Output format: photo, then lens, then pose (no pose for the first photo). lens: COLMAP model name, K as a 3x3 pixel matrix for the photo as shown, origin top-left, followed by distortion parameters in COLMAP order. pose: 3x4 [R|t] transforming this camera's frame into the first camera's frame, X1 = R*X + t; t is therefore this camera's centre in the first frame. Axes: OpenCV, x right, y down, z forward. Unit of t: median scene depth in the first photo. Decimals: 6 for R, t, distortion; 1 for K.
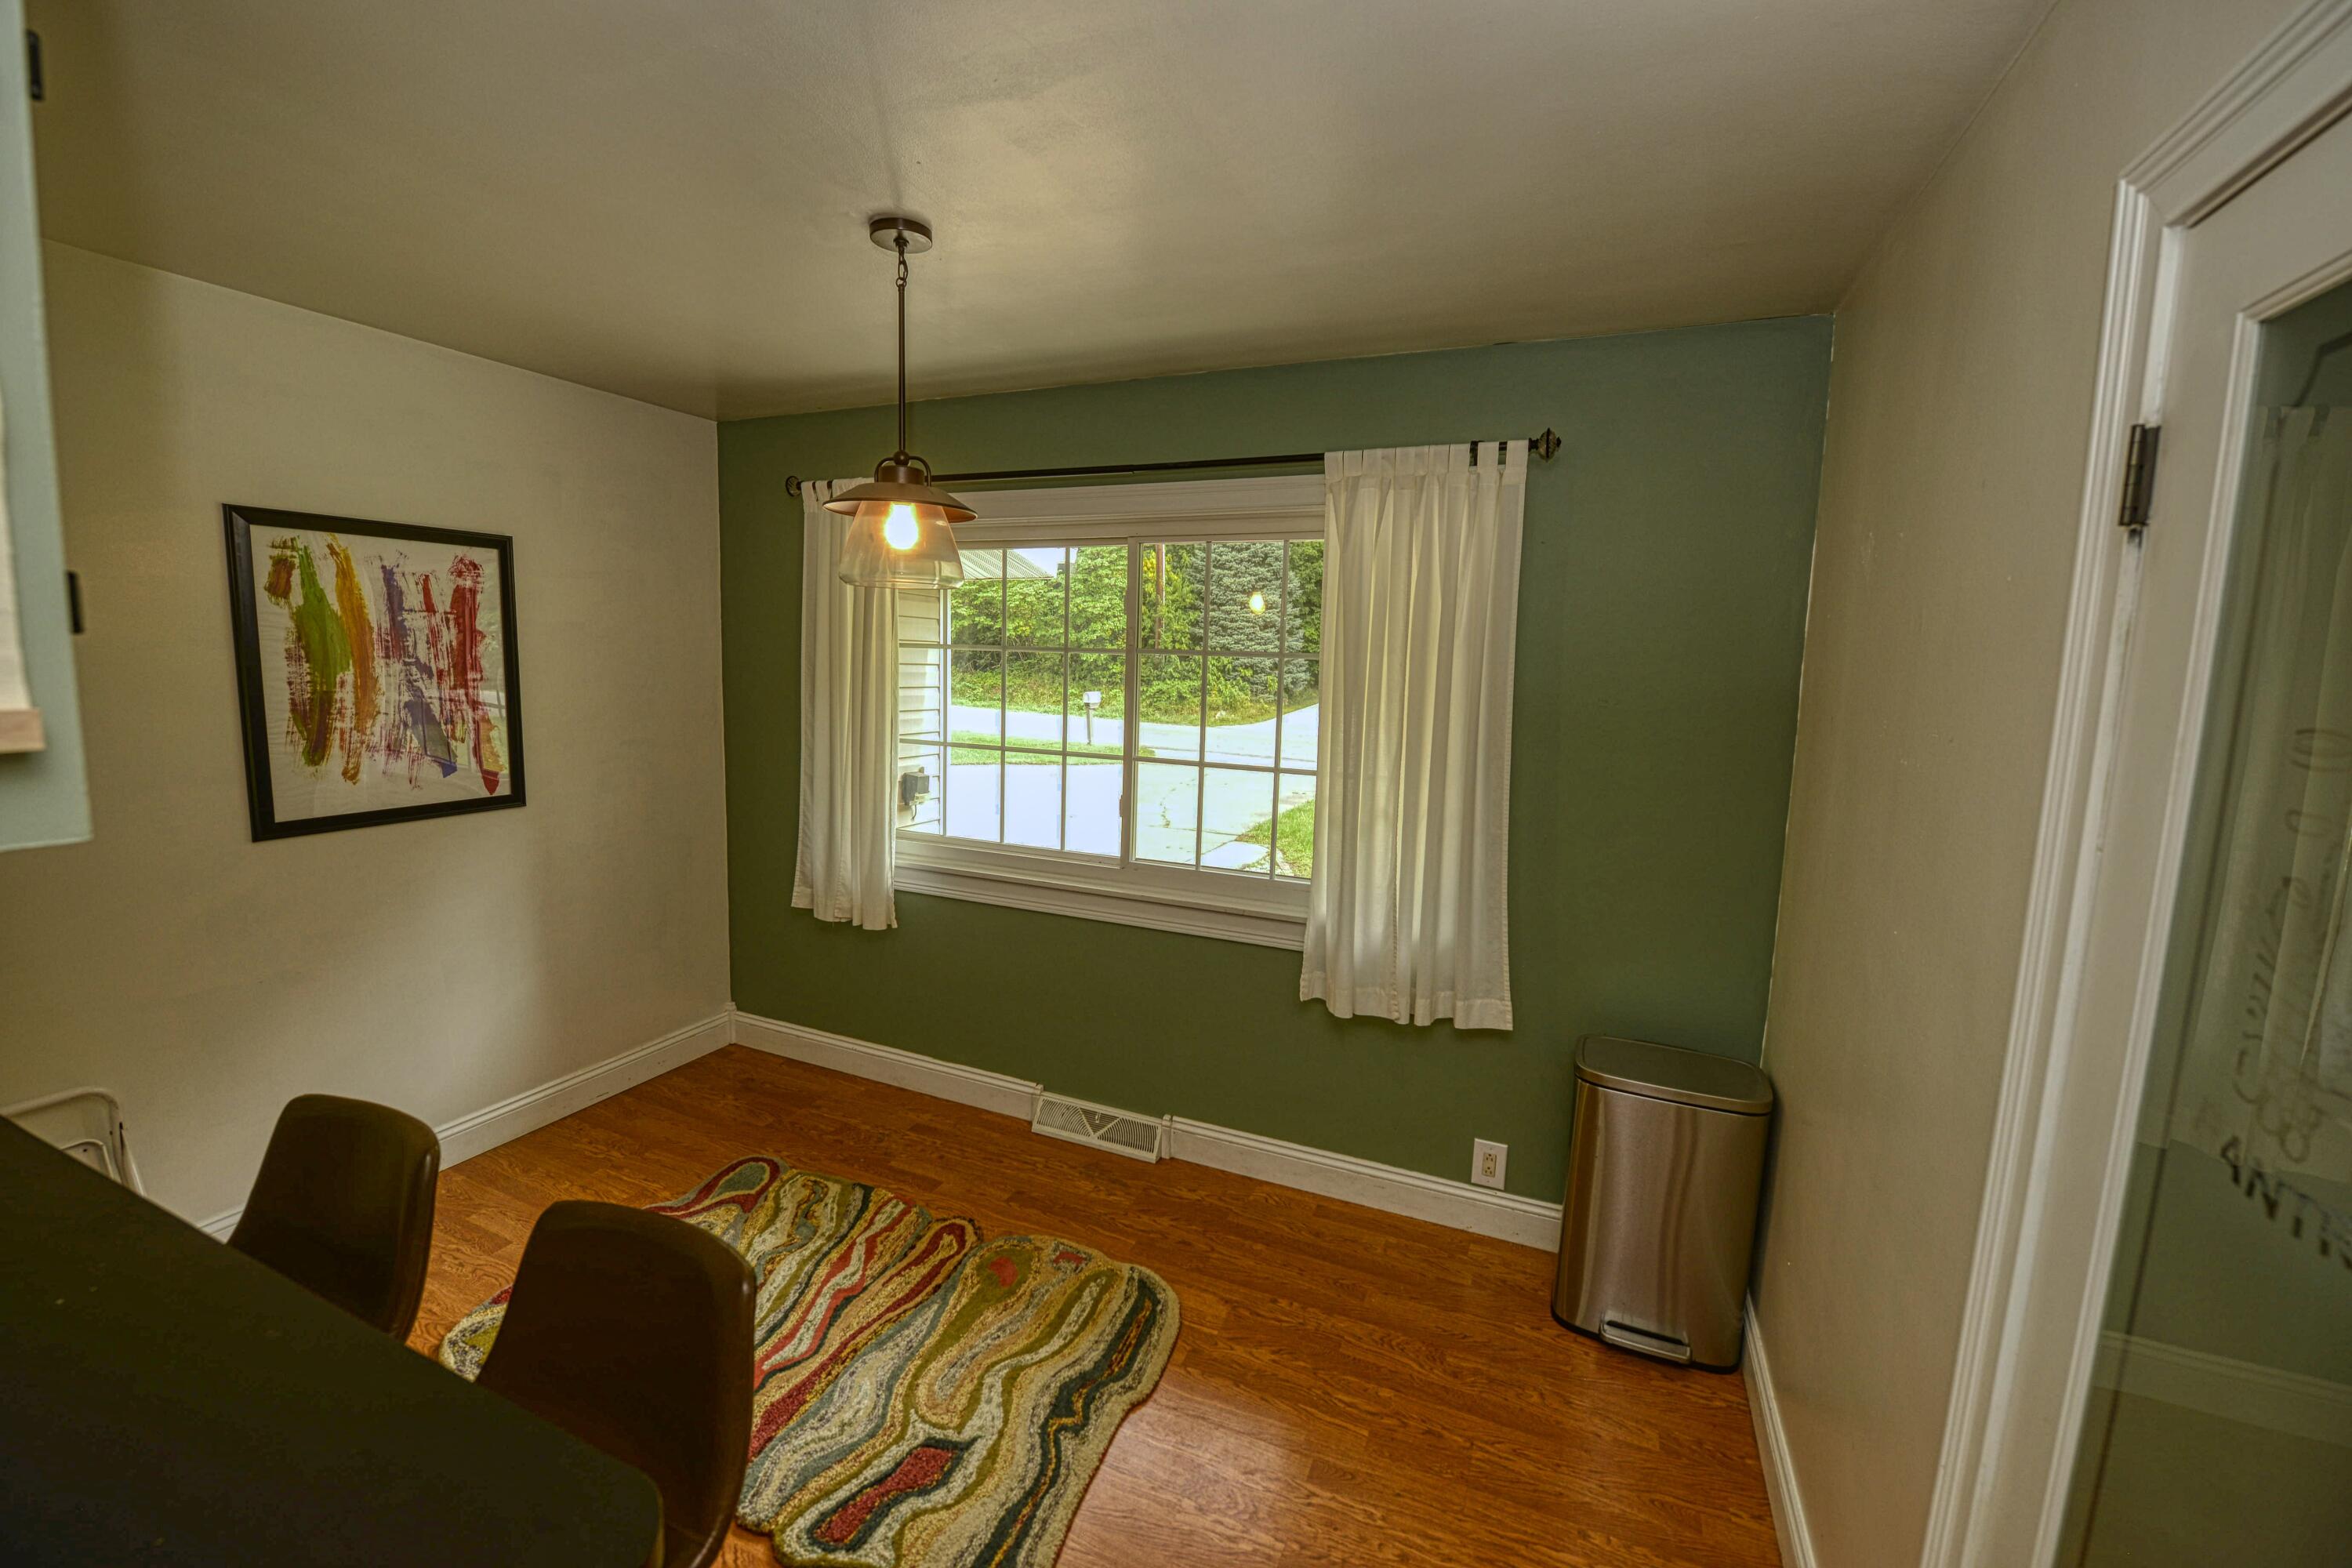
lens RADIAL K [[937.5, 0, 1164.7], [0, 937.5, 772.5], [0, 0, 1]] dist [-0.017571, -0.001450]
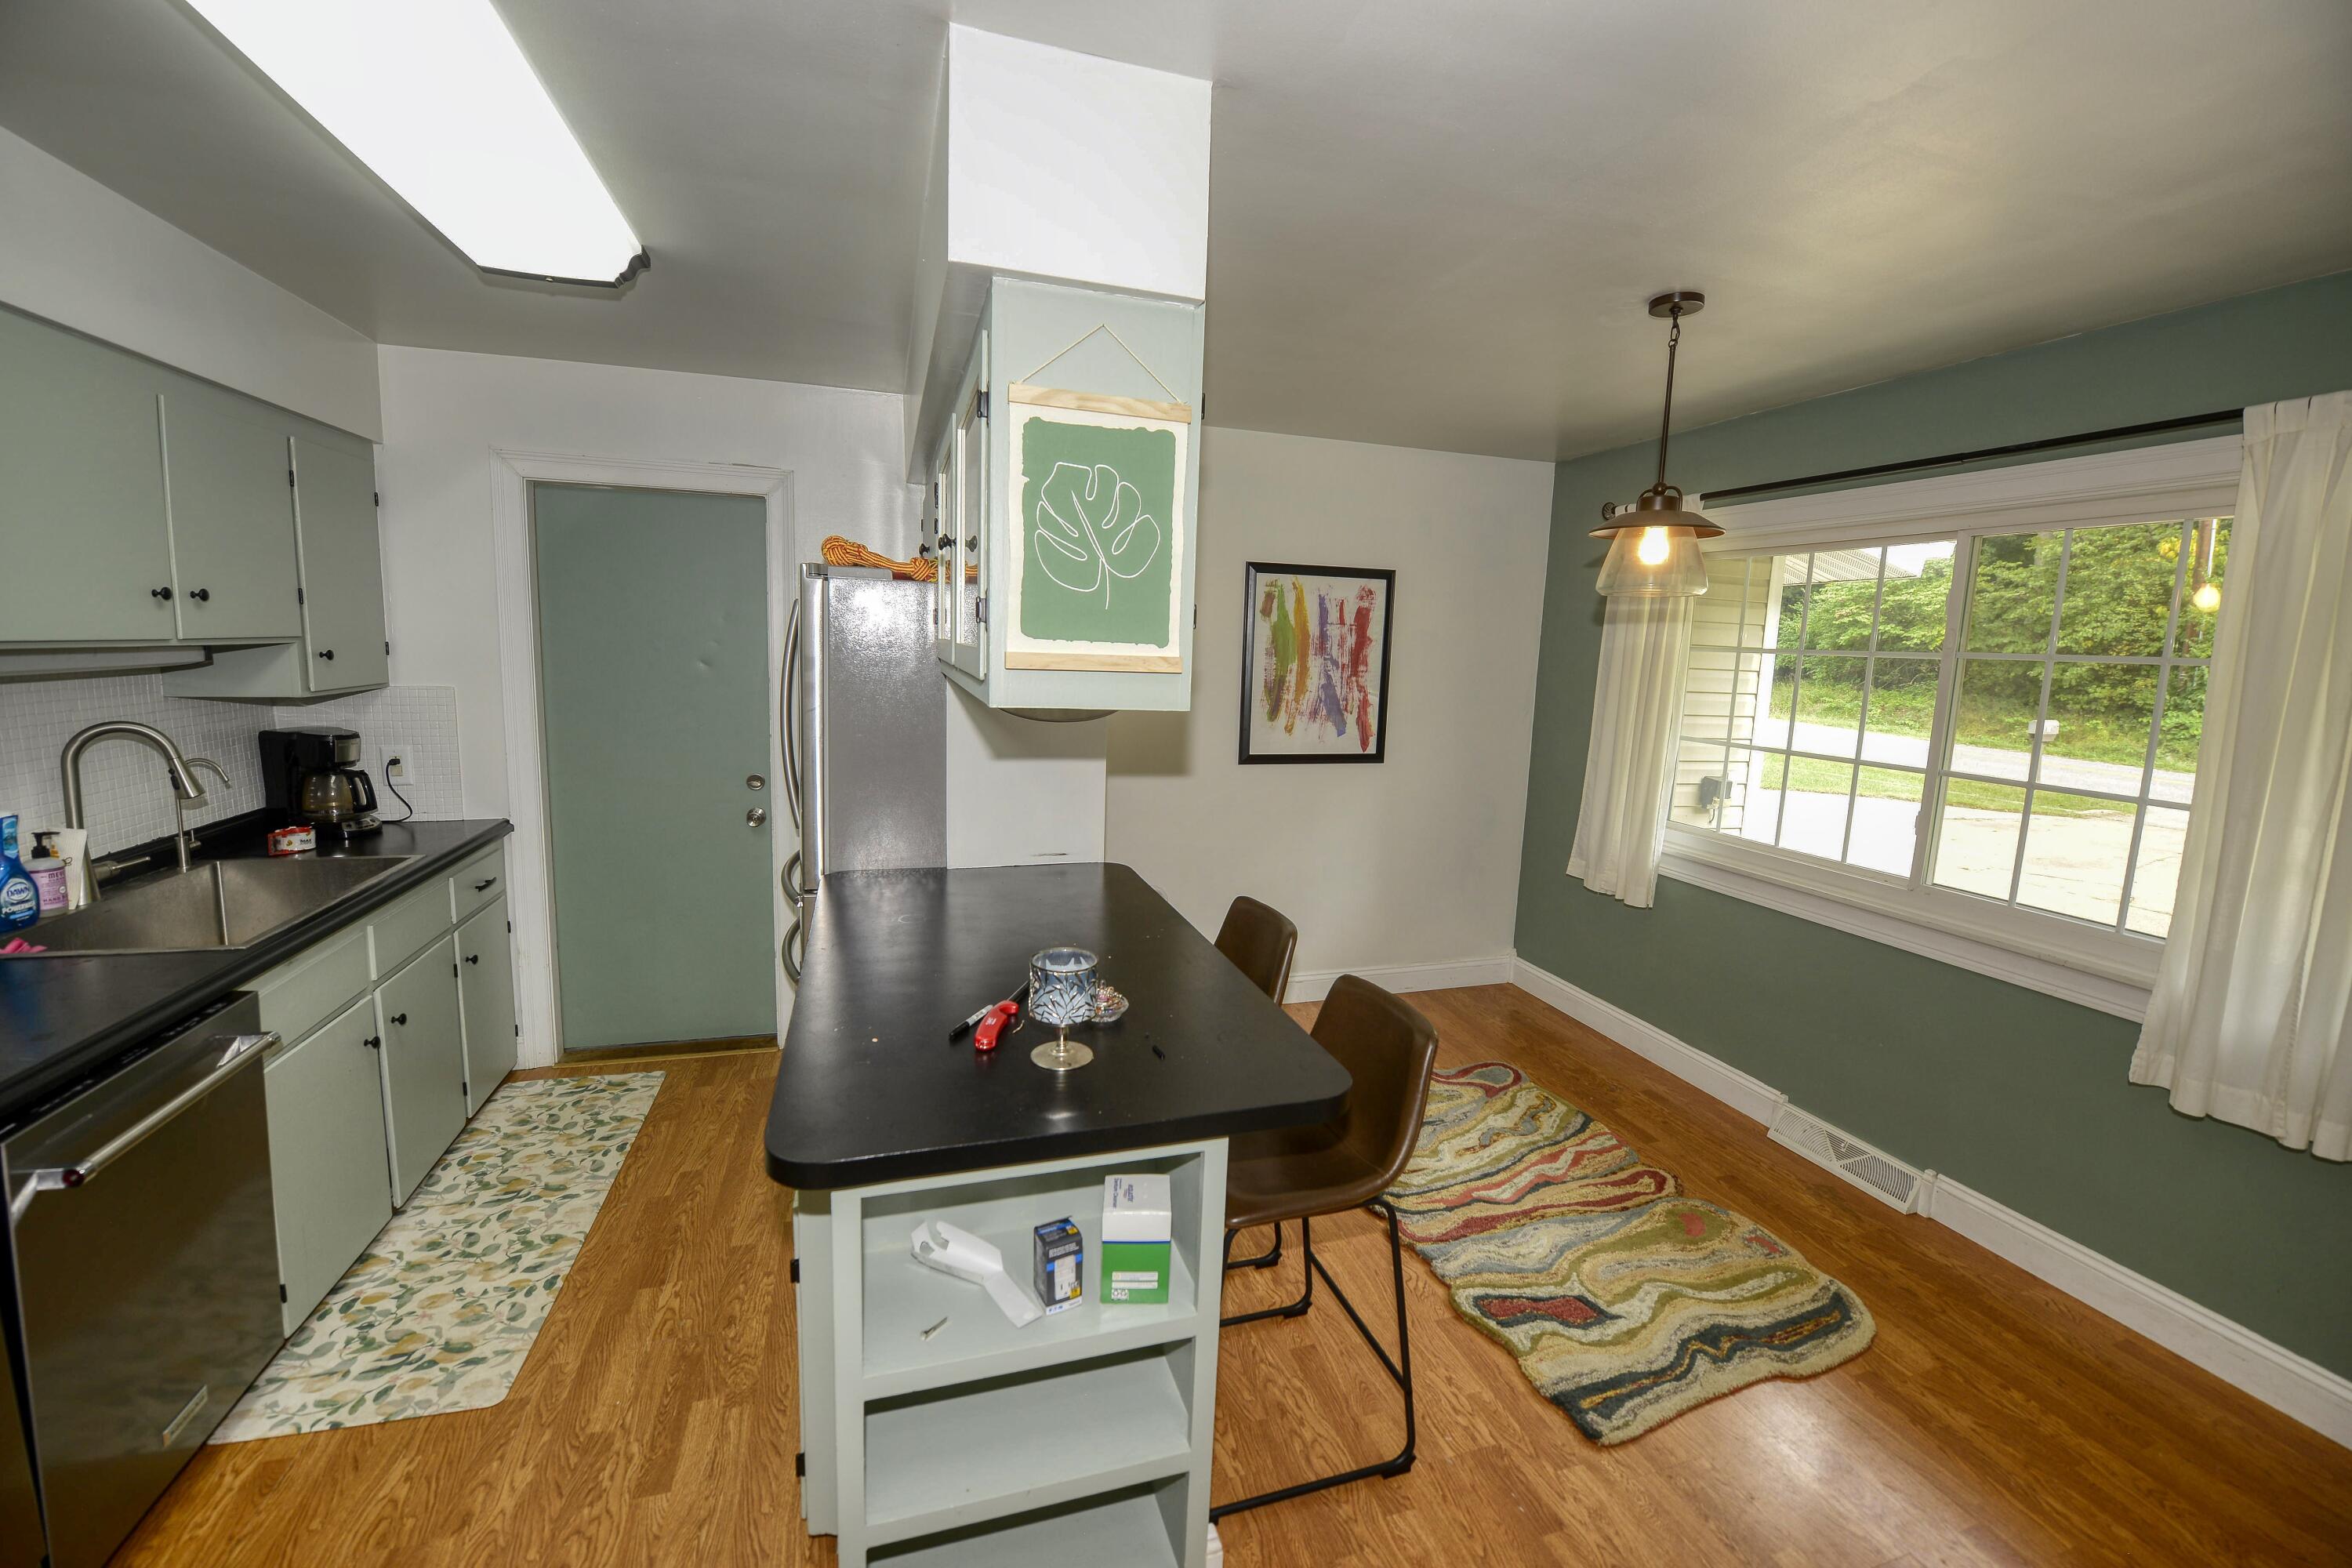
lens RADIAL K [[937.5, 0, 1183.4], [0, 937.5, 770.2], [0, 0, 1]] dist [-0.017571, -0.001450]
pose [[0.660209, 0.094490, -0.745114, 0.177919], [-0.105794, 0.993863, 0.032295, 0.036919], [0.743594, 0.057507, 0.666154, -0.173778]]
